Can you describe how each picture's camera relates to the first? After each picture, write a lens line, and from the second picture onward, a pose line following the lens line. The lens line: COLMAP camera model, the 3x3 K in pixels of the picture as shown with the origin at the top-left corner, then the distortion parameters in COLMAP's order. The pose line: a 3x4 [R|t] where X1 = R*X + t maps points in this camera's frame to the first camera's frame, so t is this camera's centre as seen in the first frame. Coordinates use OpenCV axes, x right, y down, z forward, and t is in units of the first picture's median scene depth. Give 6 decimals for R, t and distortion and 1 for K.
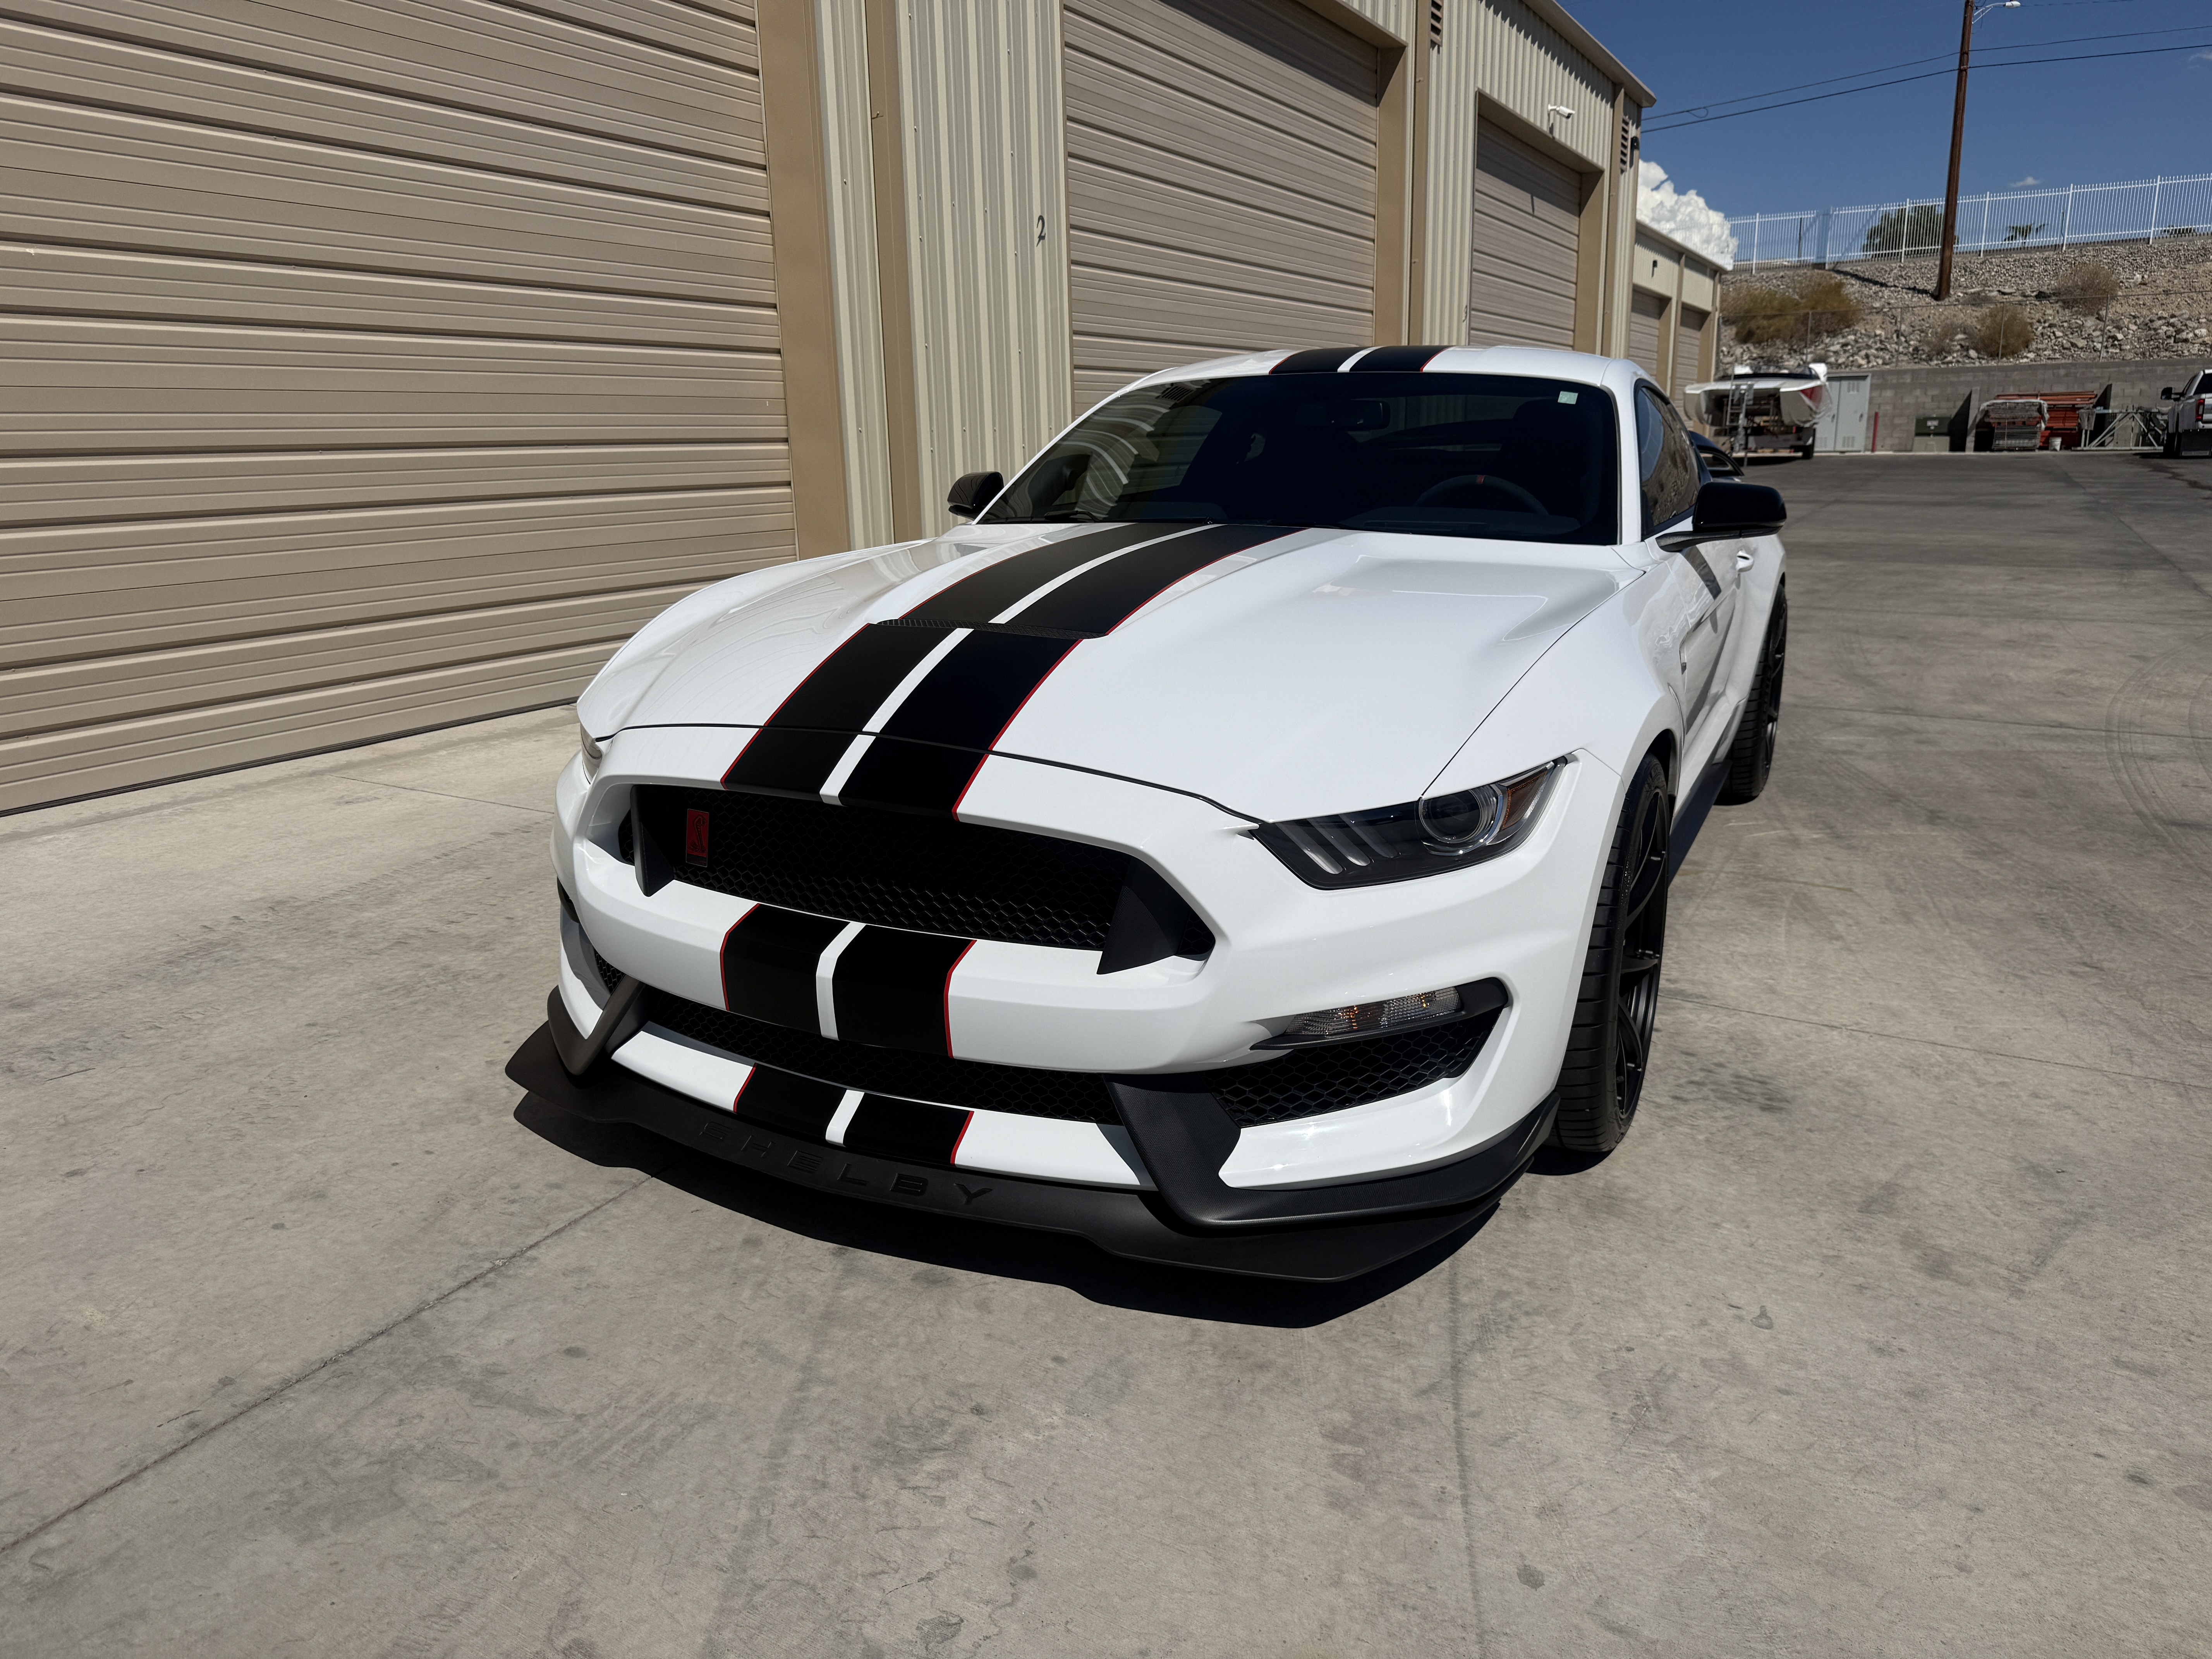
lens RADIAL K [[1579.8, 0, 1106.0], [0, 1579.8, 829.5], [0, 0, 1]] dist [0.003072, -0.008460]
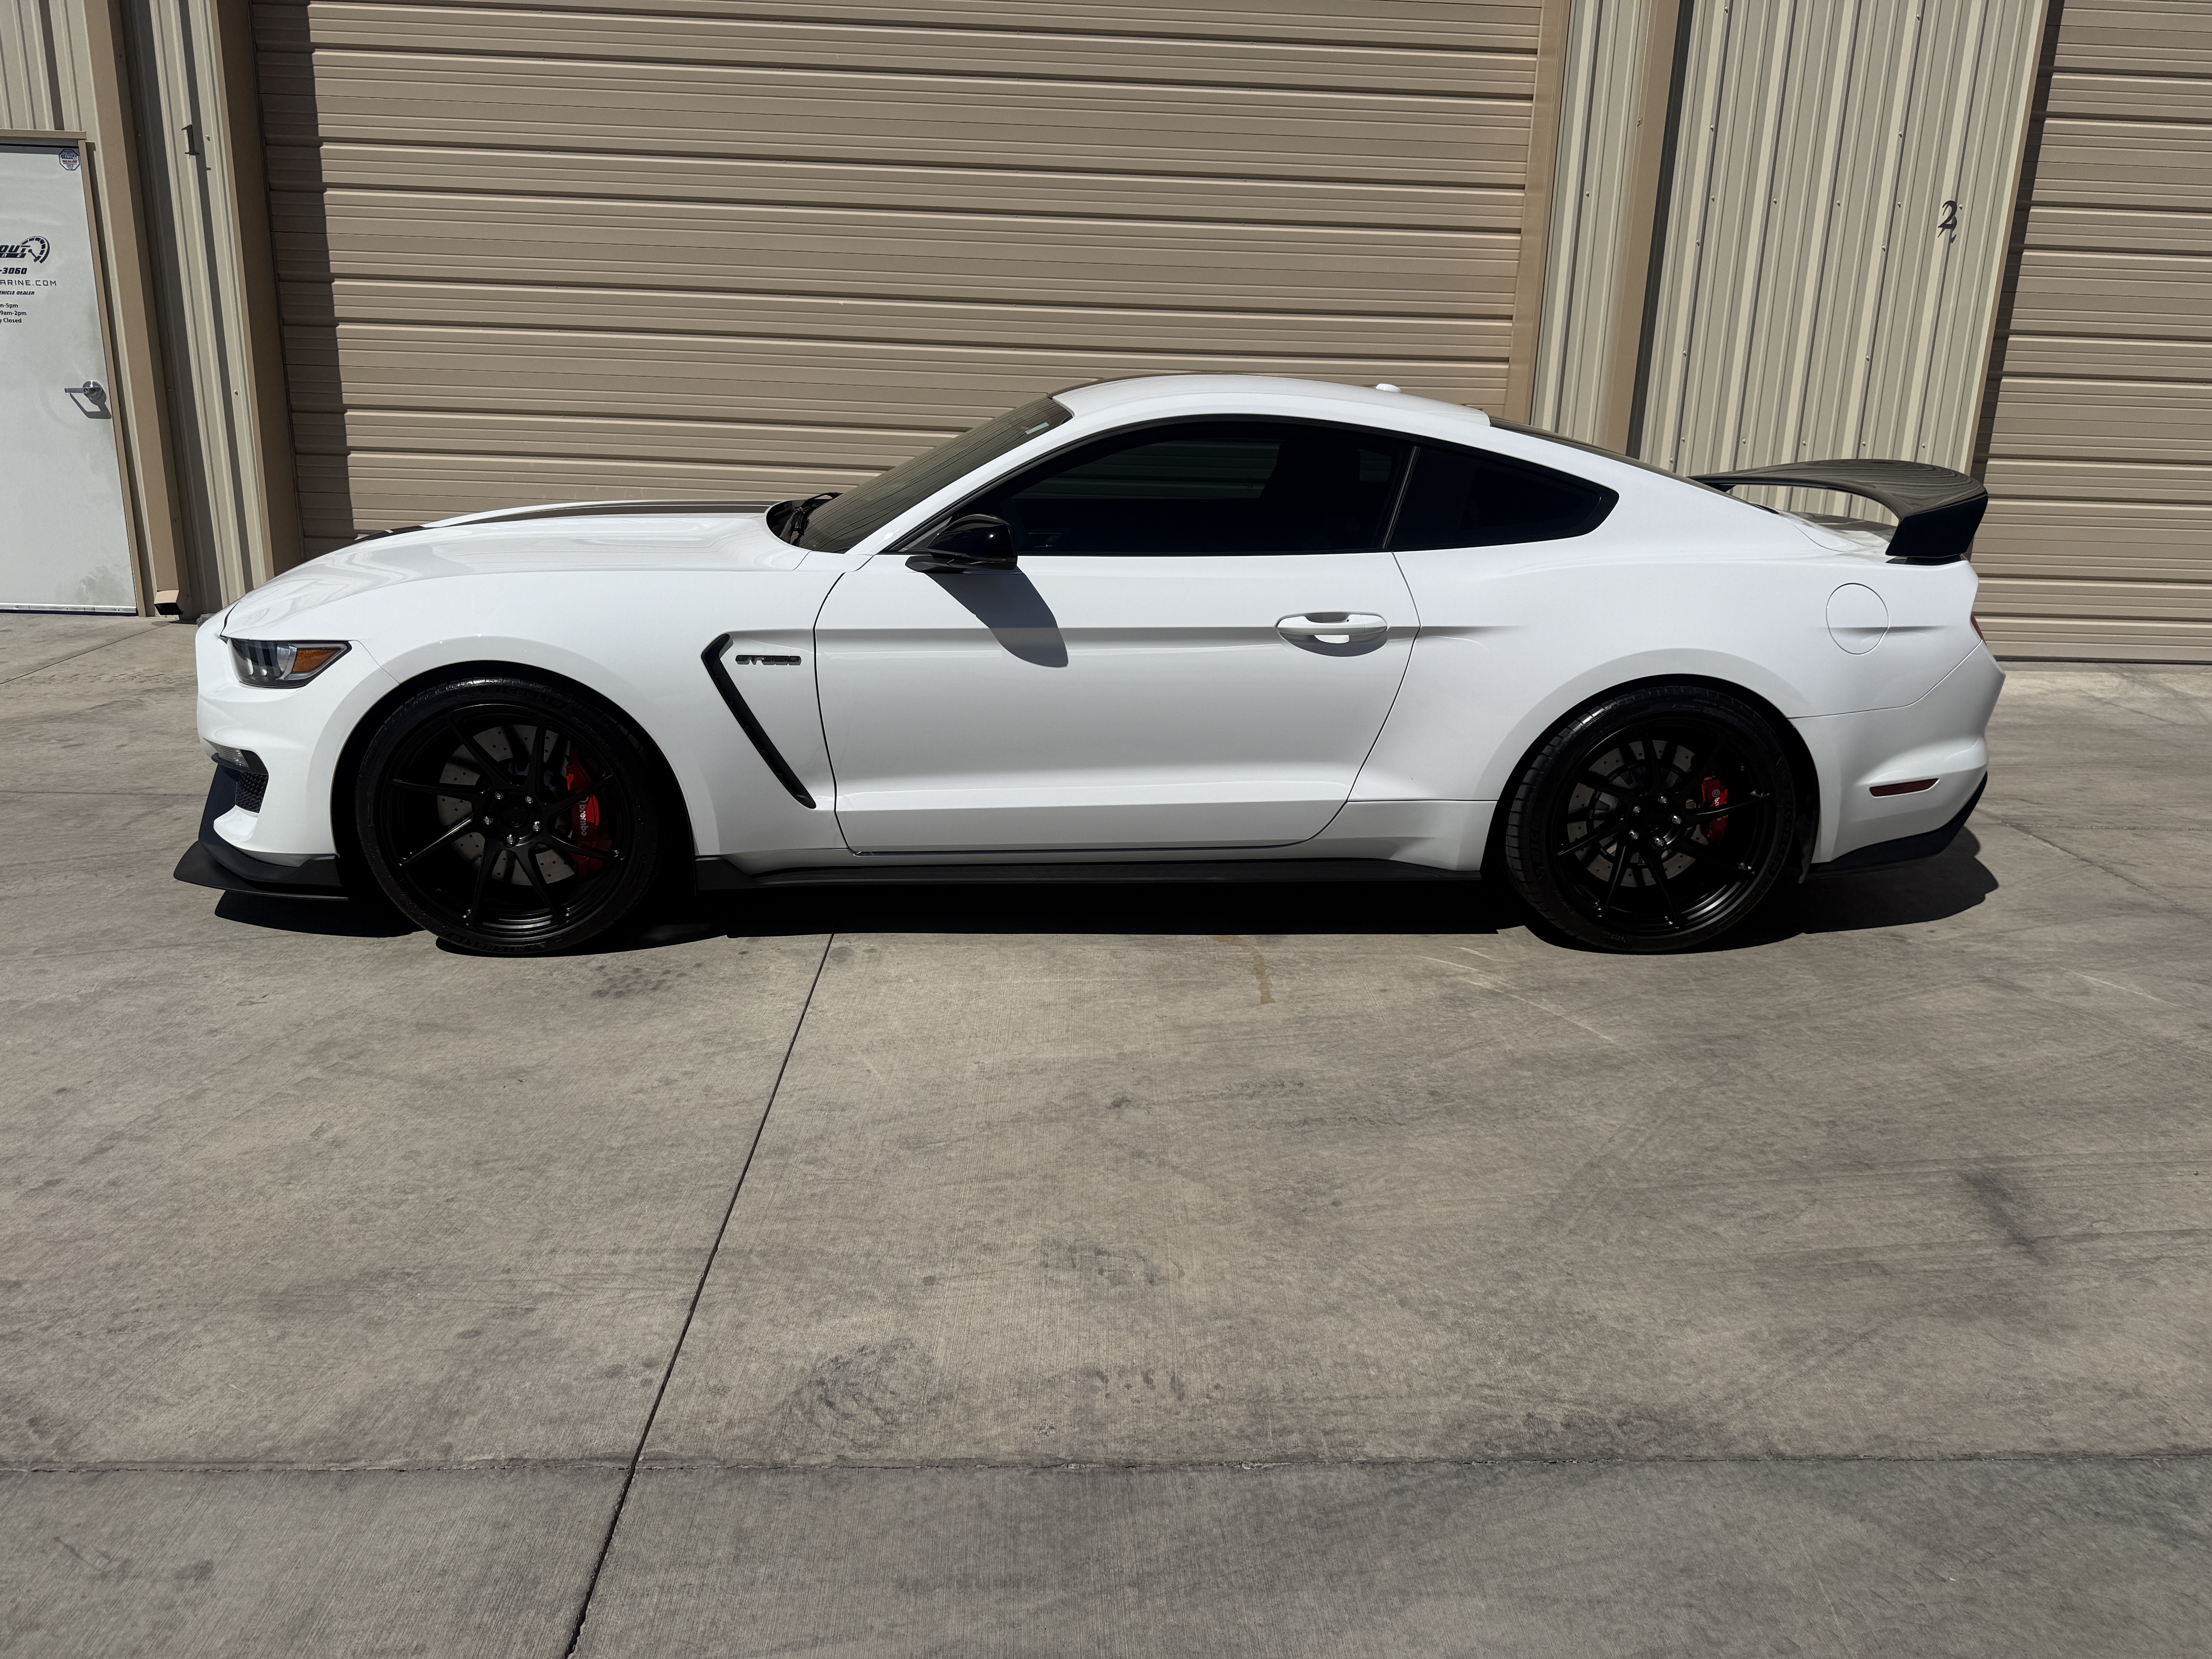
lens RADIAL K [[1571.4, 0, 1106.0], [0, 1571.4, 829.5], [0, 0, 1]] dist [0.068382, -0.090740]
pose [[0.508066, 0.253223, -0.823254, 1.443931], [-0.248741, 0.958218, 0.141228, -0.199691], [0.824619, 0.133024, 0.549825, 0.554496]]
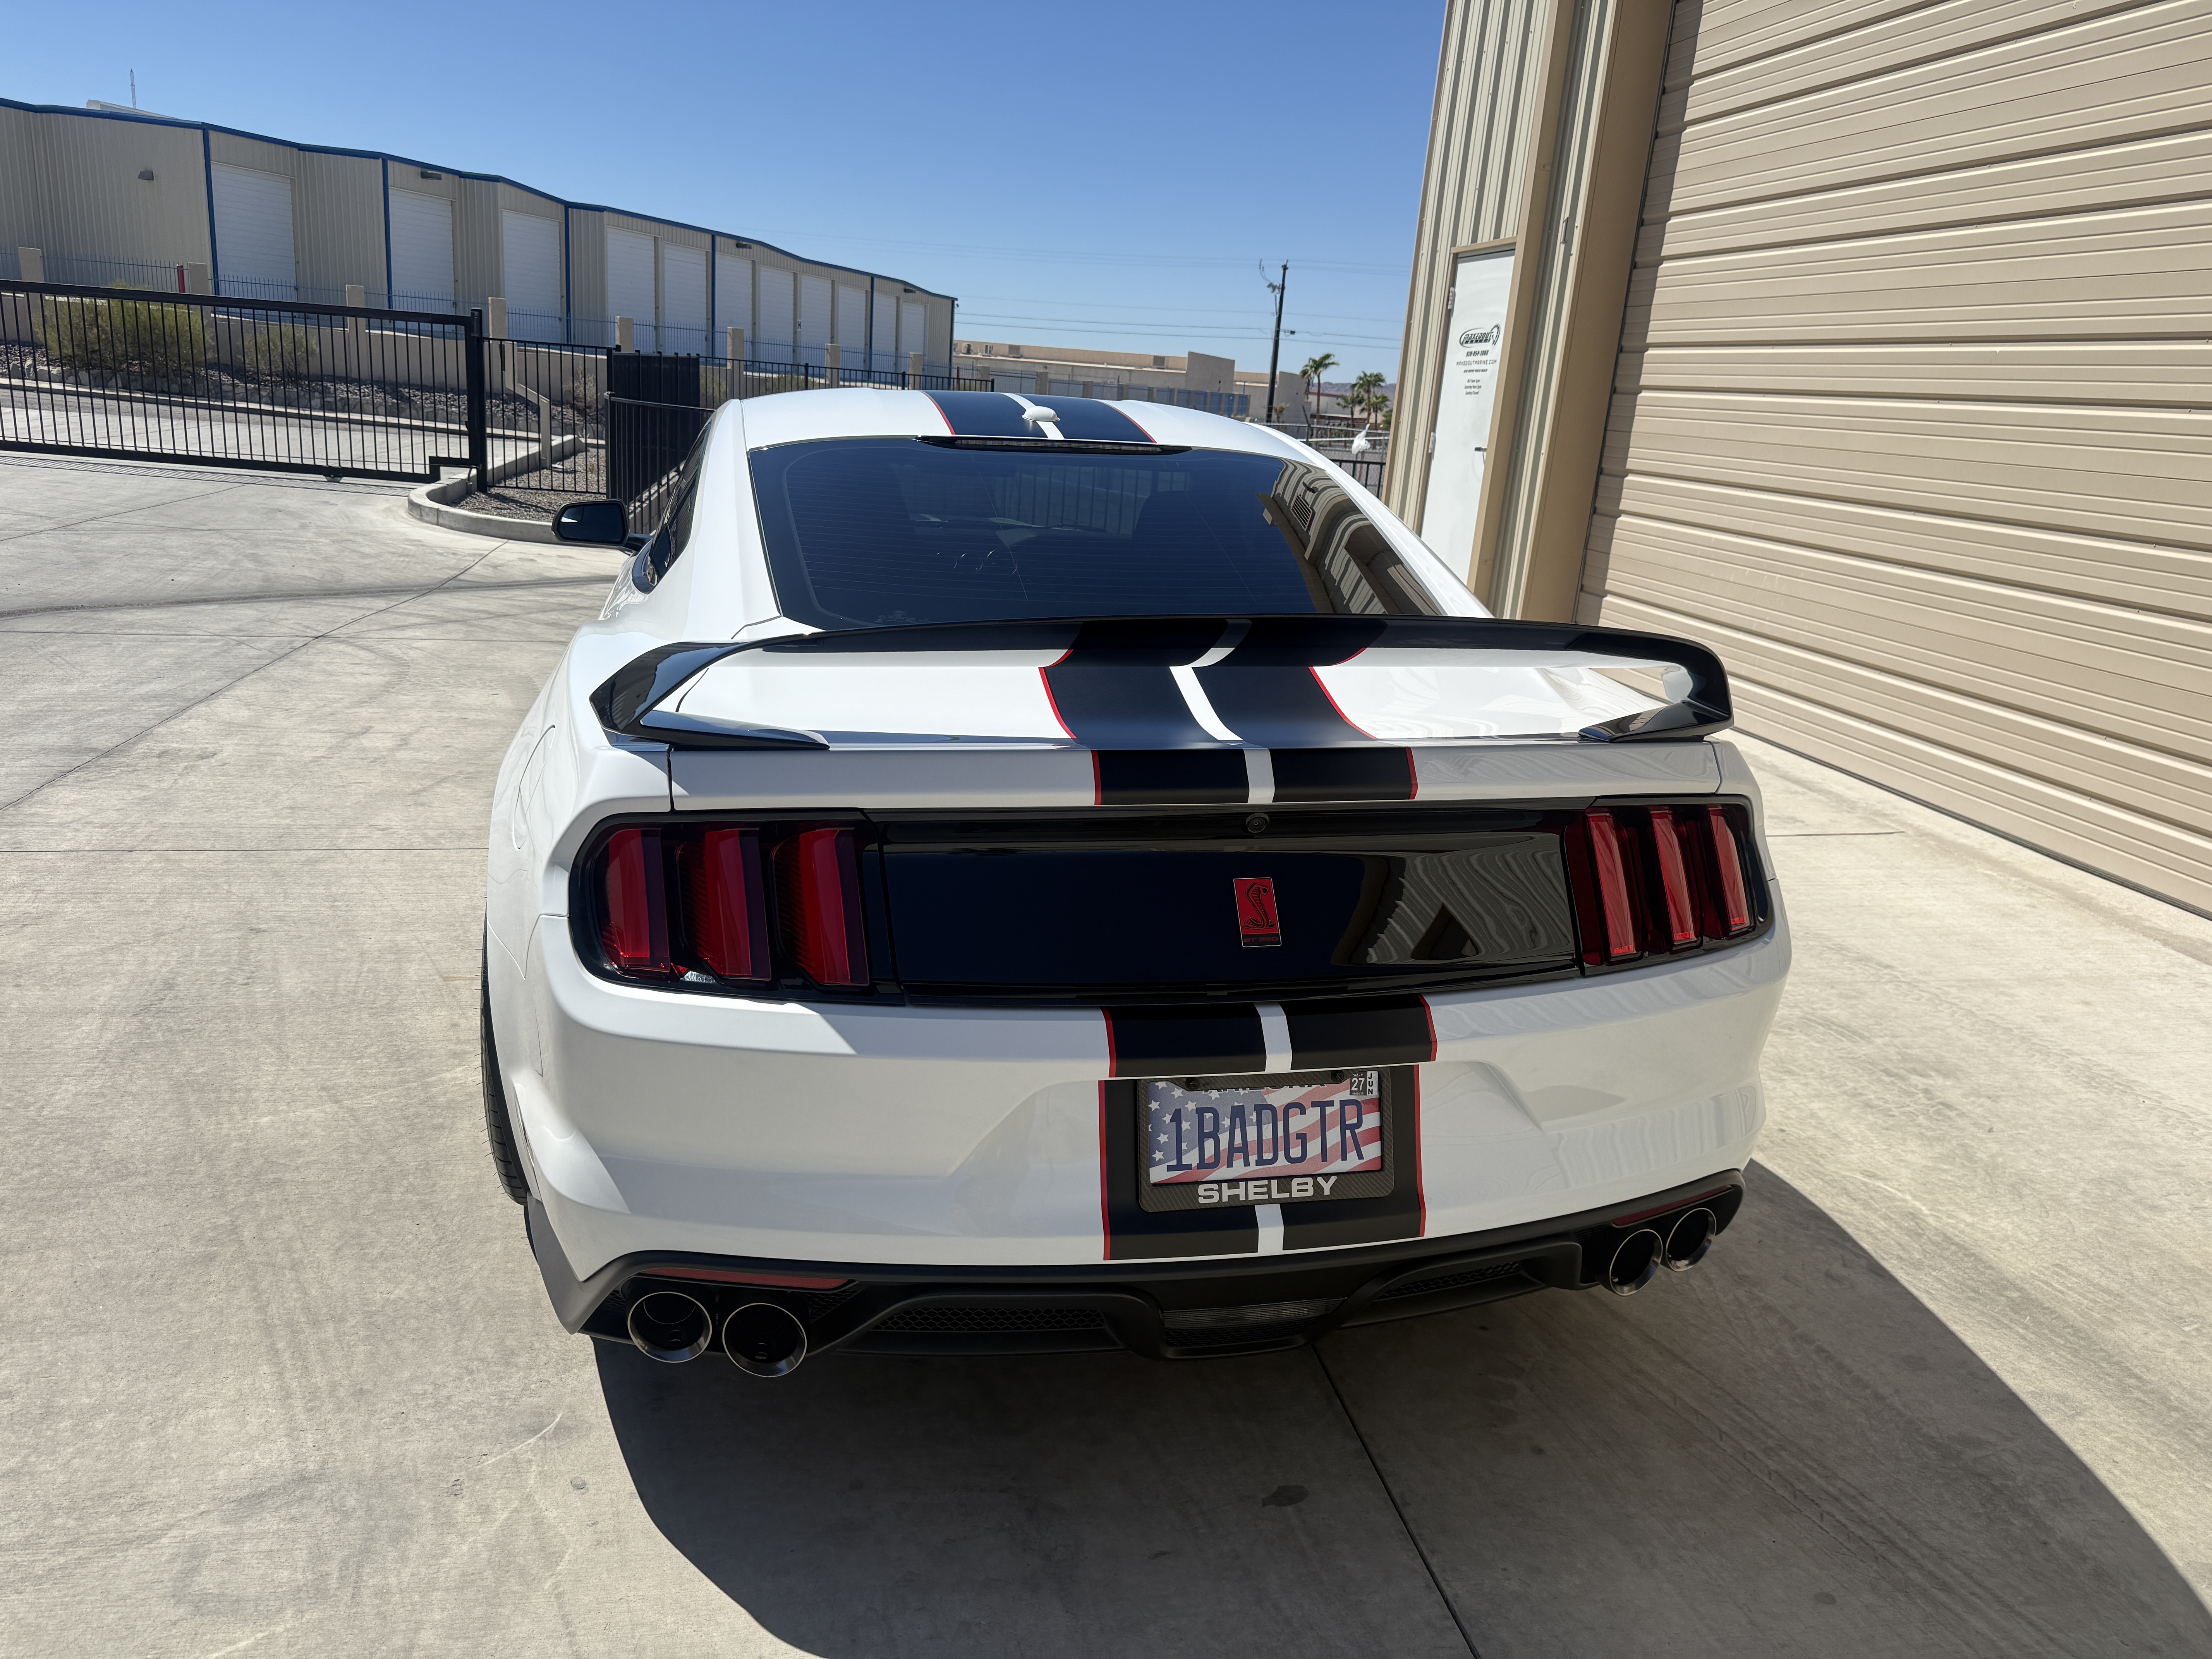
lens RADIAL K [[1579.8, 0, 1106.0], [0, 1579.8, 829.5], [0, 0, 1]] dist [0.003072, -0.008460]
pose [[-0.774972, 0.134042, -0.617618, 0.926911], [-0.210489, 0.866713, 0.452219, -0.652633], [0.595914, 0.480459, -0.643464, 2.239320]]
